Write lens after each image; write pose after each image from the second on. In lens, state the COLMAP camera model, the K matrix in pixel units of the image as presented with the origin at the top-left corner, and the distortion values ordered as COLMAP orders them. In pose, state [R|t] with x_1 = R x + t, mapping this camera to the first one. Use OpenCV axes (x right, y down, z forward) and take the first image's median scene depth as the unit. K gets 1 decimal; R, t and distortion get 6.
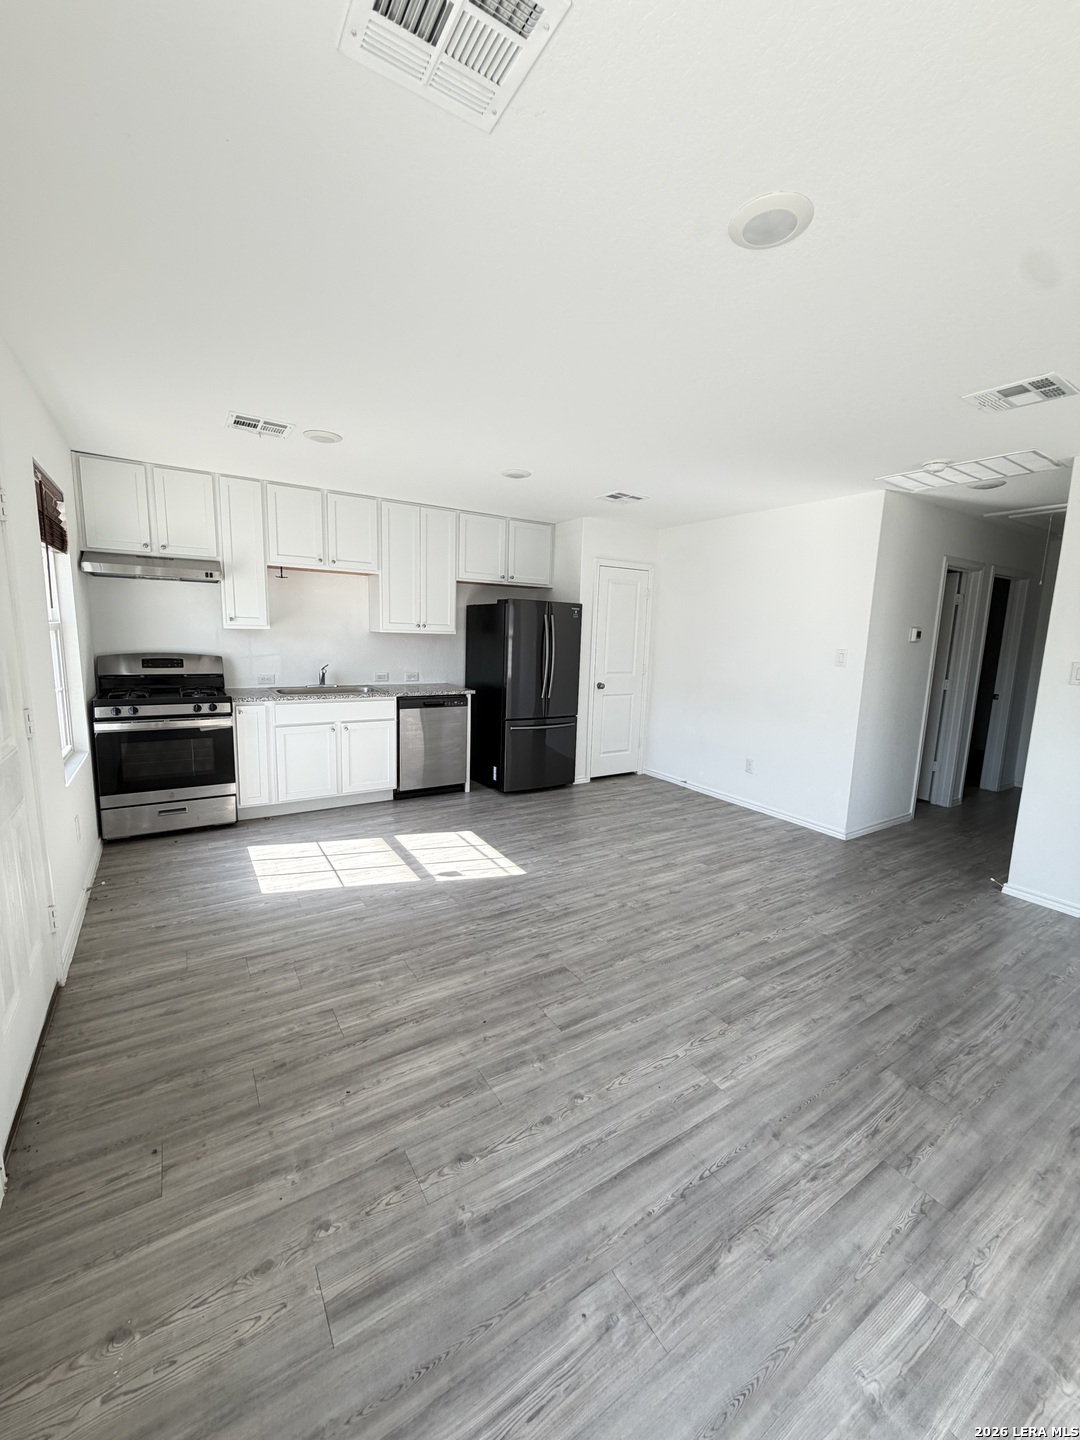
lens RADIAL K [[576.3, 0, 542.2], [0, 576.3, 717.2], [0, 0, 1]] dist [0.000820, 0.000076]
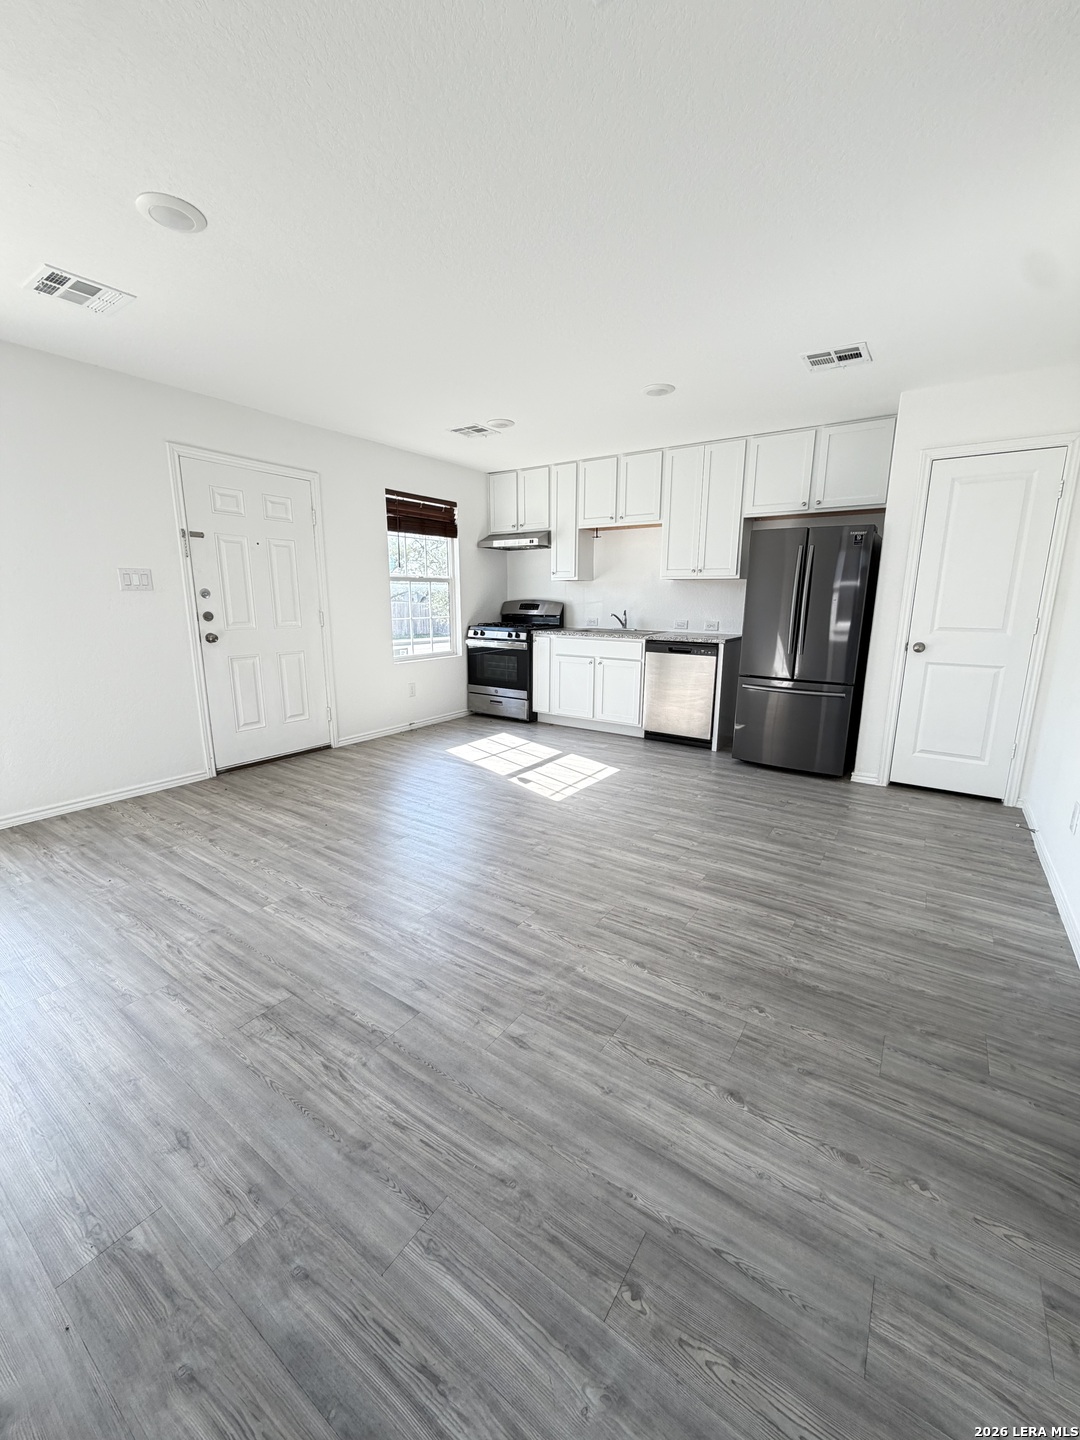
lens RADIAL K [[576.3, 0, 544.1], [0, 576.3, 720.2], [0, 0, 1]] dist [0.000820, 0.000076]
pose [[0.383996, 0.167500, -0.908015, 0.921225], [-0.131431, 0.983310, 0.125809, 0.001382], [0.913933, 0.071031, 0.399602, 0.584099]]
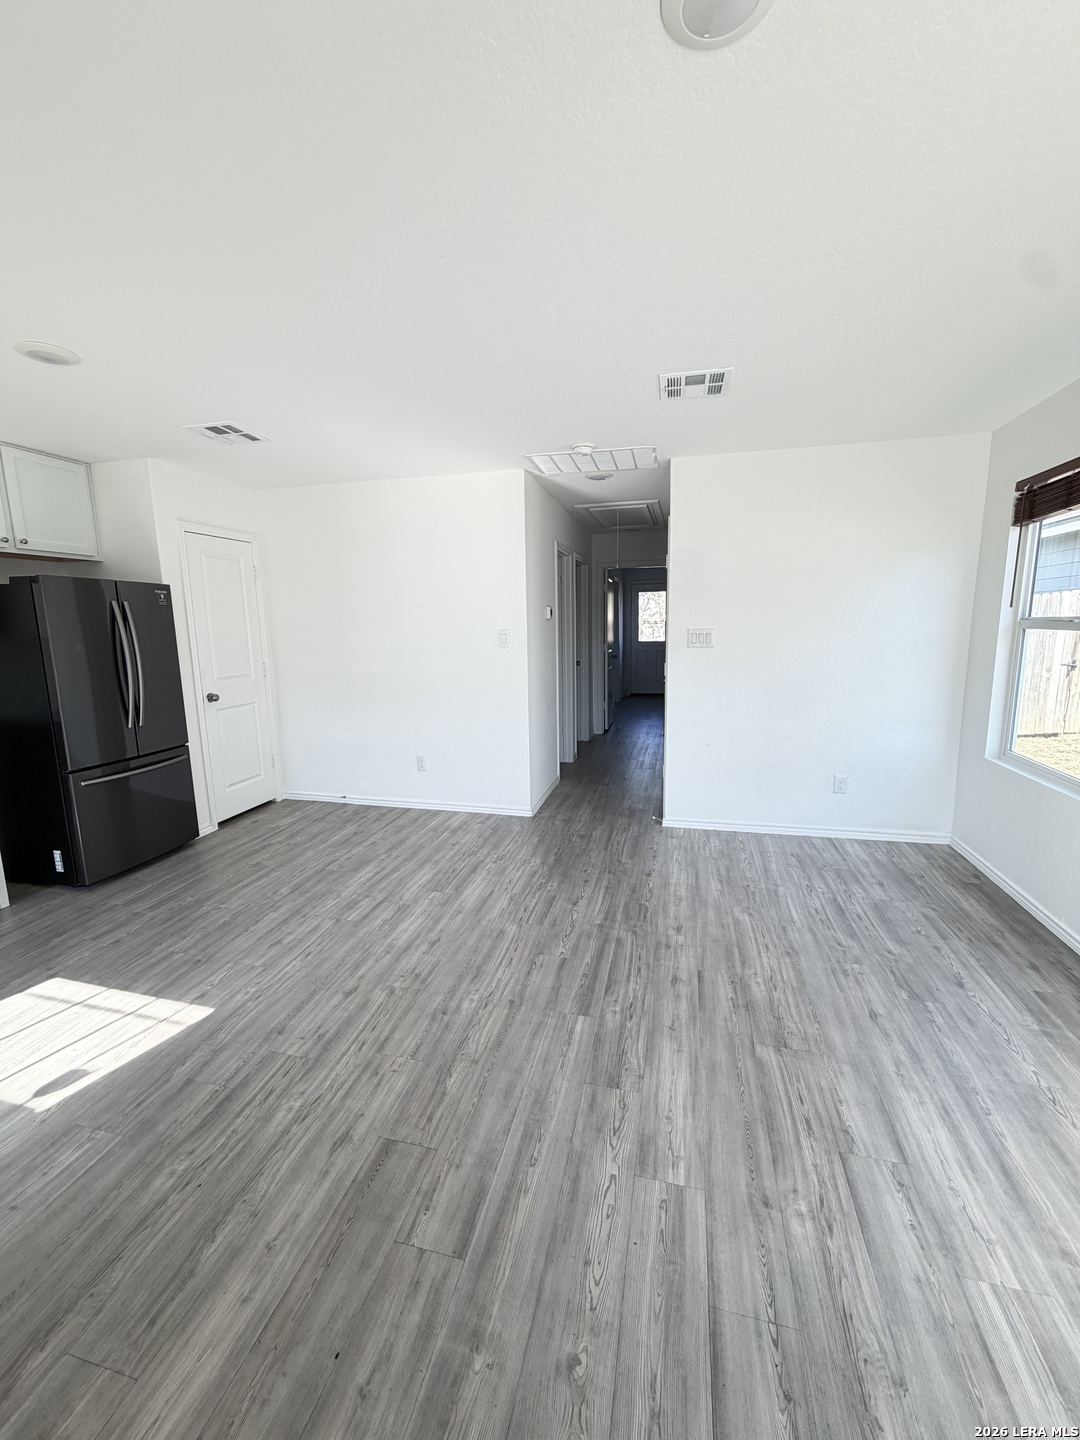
lens RADIAL K [[576.3, 0, 543.9], [0, 576.3, 716.3], [0, 0, 1]] dist [0.000820, 0.000076]
pose [[0.725117, -0.153301, 0.671345, -0.148294], [0.140205, 0.987351, 0.074026, -0.043597], [-0.674202, 0.040448, 0.737438, 0.294654]]
